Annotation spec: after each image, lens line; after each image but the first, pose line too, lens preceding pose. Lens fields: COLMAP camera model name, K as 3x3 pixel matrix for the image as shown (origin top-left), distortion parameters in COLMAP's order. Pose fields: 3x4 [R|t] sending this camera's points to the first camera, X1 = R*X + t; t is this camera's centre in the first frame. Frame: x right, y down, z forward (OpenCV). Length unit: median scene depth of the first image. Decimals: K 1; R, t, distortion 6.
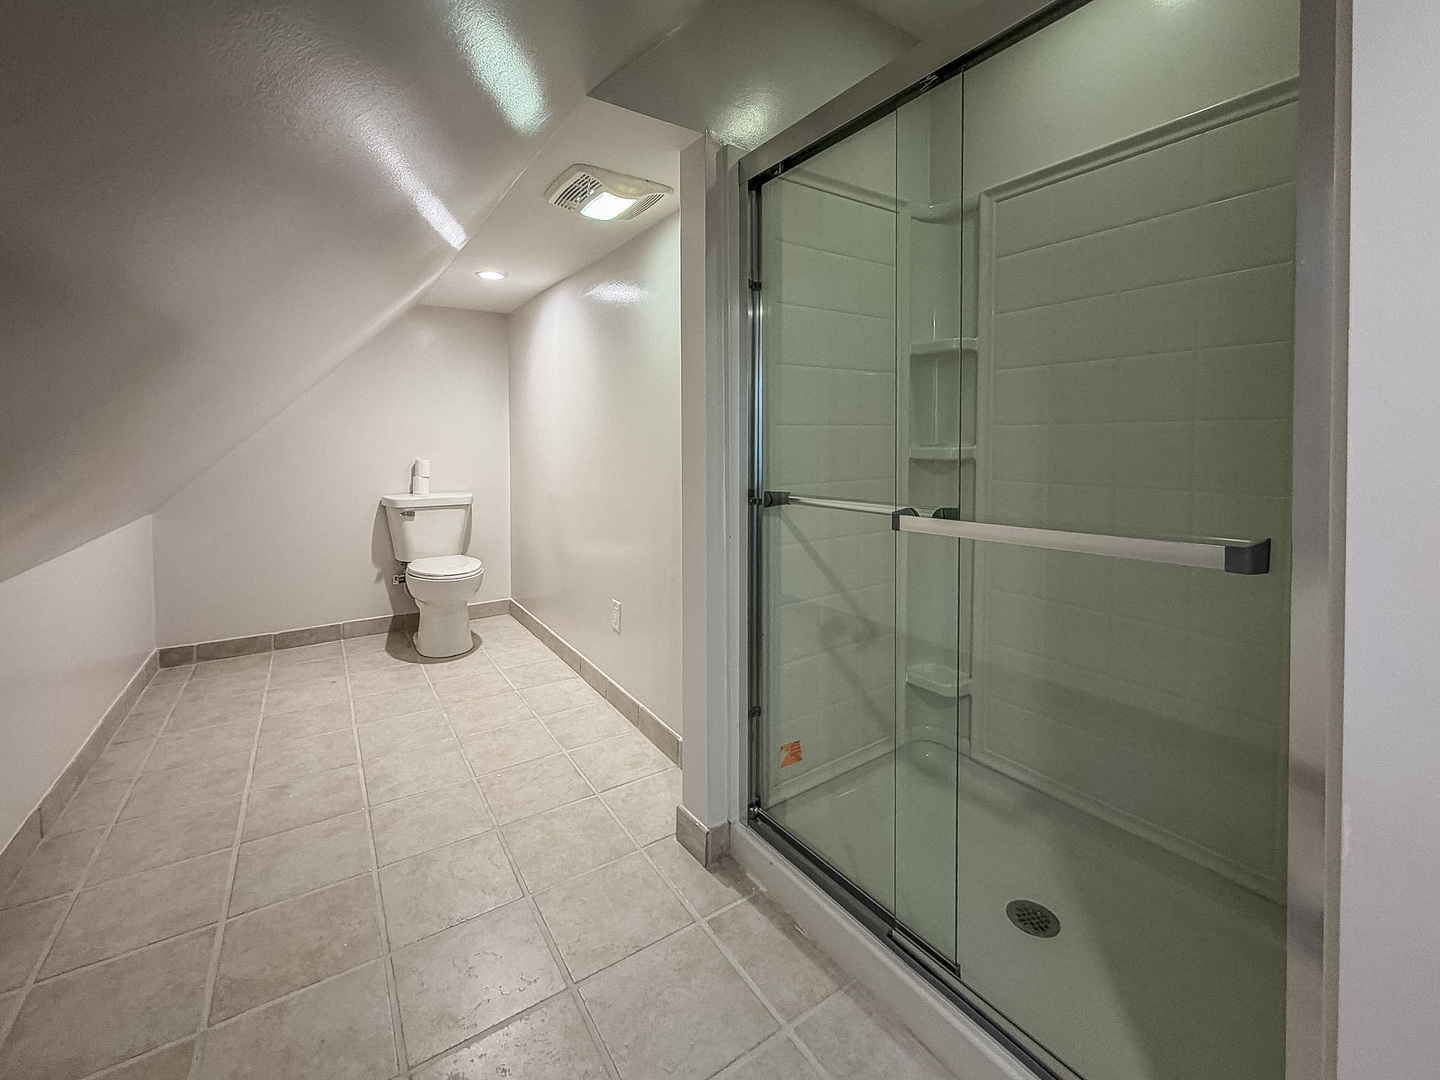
lens RADIAL K [[602.5, 0, 736.1], [0, 602.5, 539.8], [0, 0, 1]] dist [-0.000888, -0.000343]
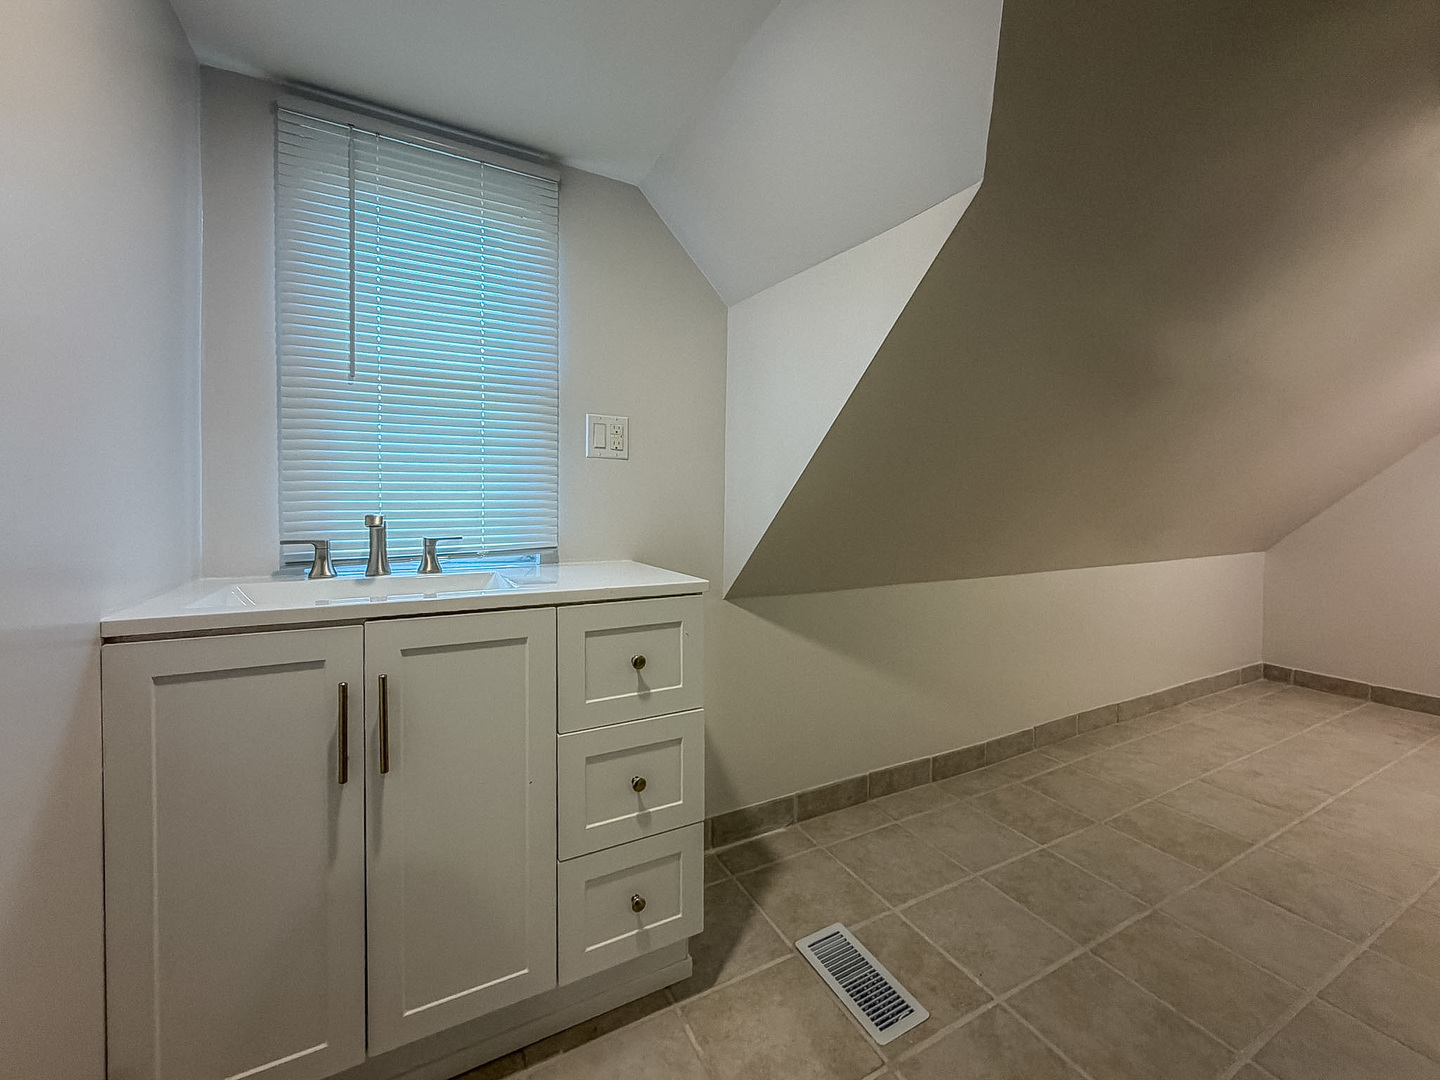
lens RADIAL K [[602.5, 0, 736.1], [0, 602.5, 539.8], [0, 0, 1]] dist [-0.000888, -0.000343]
pose [[-0.093917, 0.058650, -0.993851, 0.548466], [-0.157034, 0.984894, 0.072961, 0.013919], [0.983117, 0.162921, -0.083288, -0.033508]]
